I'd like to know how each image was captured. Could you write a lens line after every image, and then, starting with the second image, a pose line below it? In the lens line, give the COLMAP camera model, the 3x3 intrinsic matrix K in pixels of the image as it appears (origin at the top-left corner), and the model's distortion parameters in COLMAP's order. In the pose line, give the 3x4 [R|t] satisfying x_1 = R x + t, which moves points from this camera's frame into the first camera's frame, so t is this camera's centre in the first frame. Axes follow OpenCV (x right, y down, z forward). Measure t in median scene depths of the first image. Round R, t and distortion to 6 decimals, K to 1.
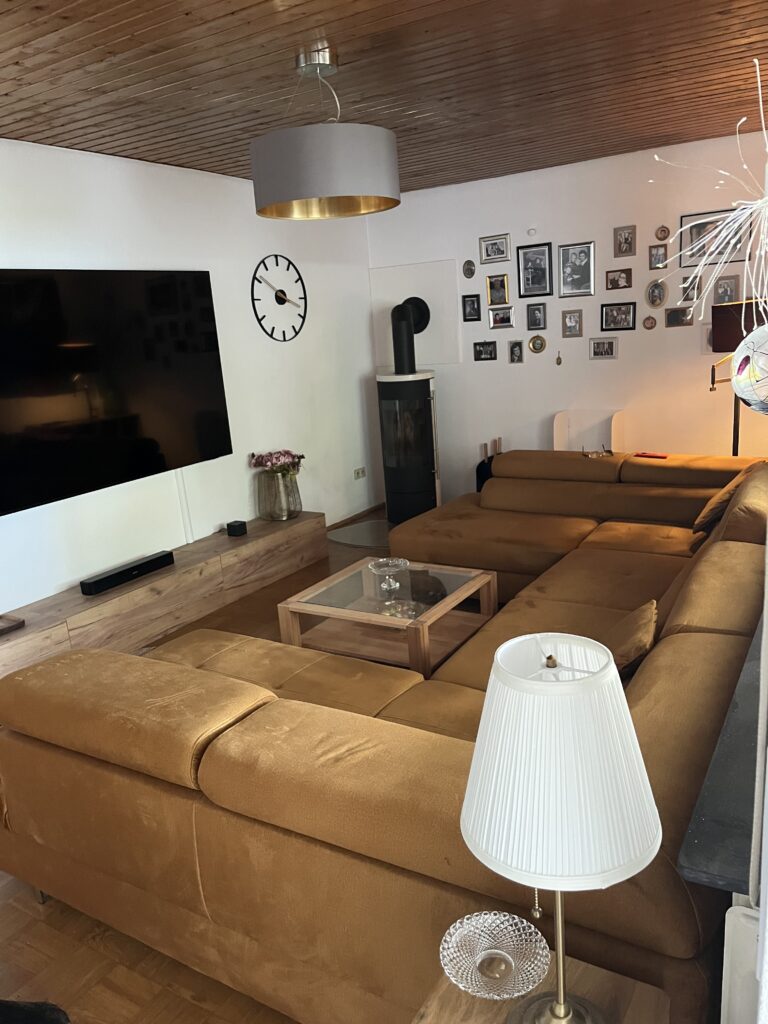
lens RADIAL K [[775.6, 0, 385.4], [0, 775.6, 511.4], [0, 0, 1]] dist [0.041493, -0.046480]
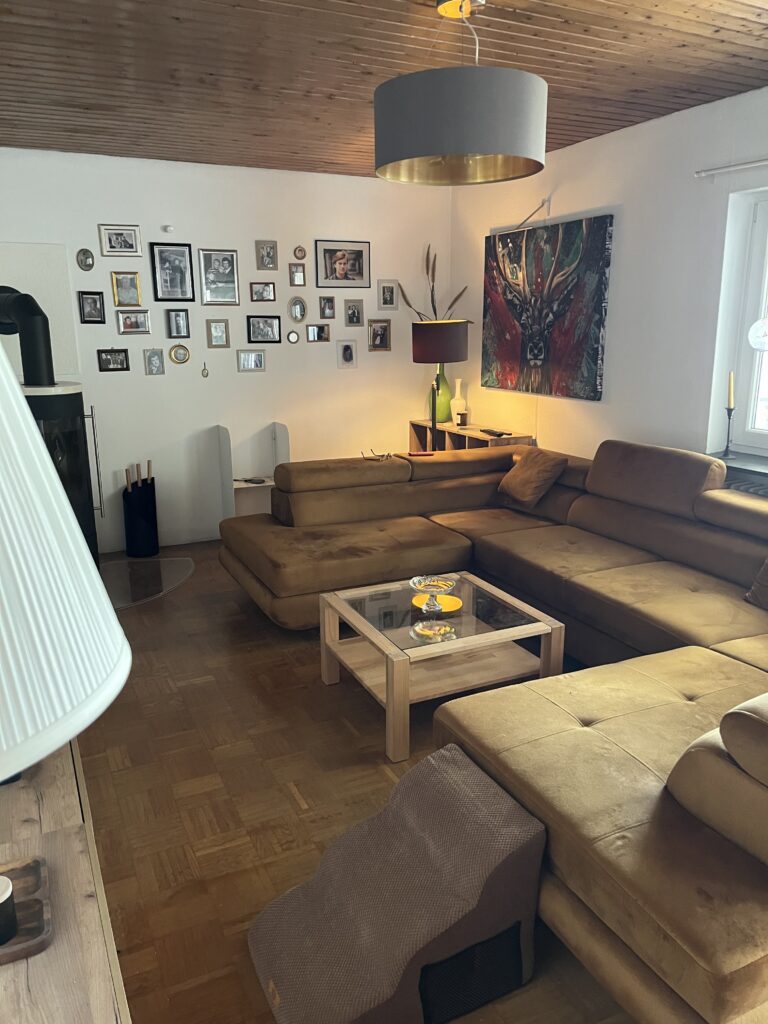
lens RADIAL K [[775.6, 0, 383.0], [0, 775.6, 515.0], [0, 0, 1]] dist [0.041493, -0.046480]
pose [[0.537935, -0.137122, 0.831759, -0.460522], [0.166079, 0.984583, 0.054906, -0.041941], [-0.826465, 0.108601, 0.552415, 0.329757]]
